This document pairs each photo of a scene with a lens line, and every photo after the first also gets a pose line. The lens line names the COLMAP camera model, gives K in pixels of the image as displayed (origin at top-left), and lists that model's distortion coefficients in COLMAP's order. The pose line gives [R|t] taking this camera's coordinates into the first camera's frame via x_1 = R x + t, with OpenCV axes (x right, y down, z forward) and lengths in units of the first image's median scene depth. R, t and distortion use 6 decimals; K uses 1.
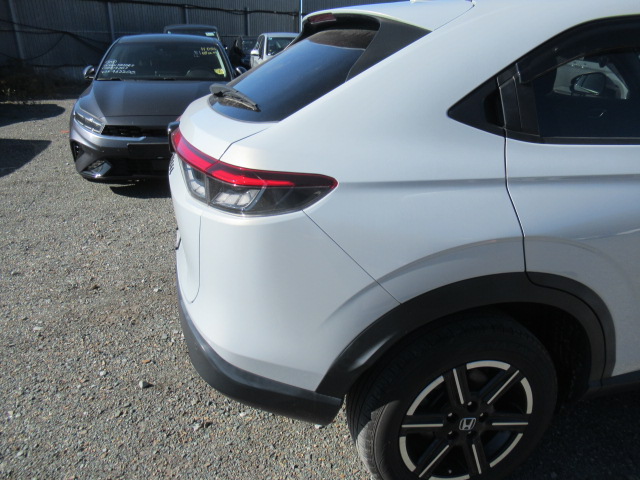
lens RADIAL K [[478.4, 0, 319.1], [0, 478.4, 240.1], [0, 0, 1]] dist [-0.000648, -0.002660]
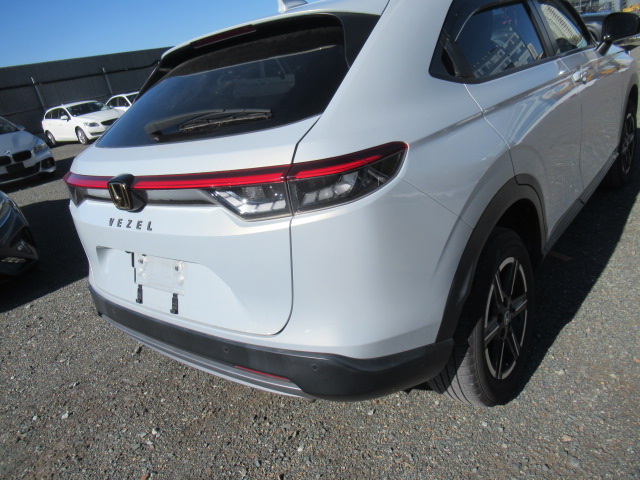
lens RADIAL K [[478.4, 0, 320.6], [0, 478.4, 242.5], [0, 0, 1]] dist [-0.000648, -0.002660]
pose [[0.778117, -0.362901, 0.512676, -0.646962], [0.403695, 0.914245, 0.034444, -0.027871], [-0.481211, 0.180163, 0.857891, 0.153068]]
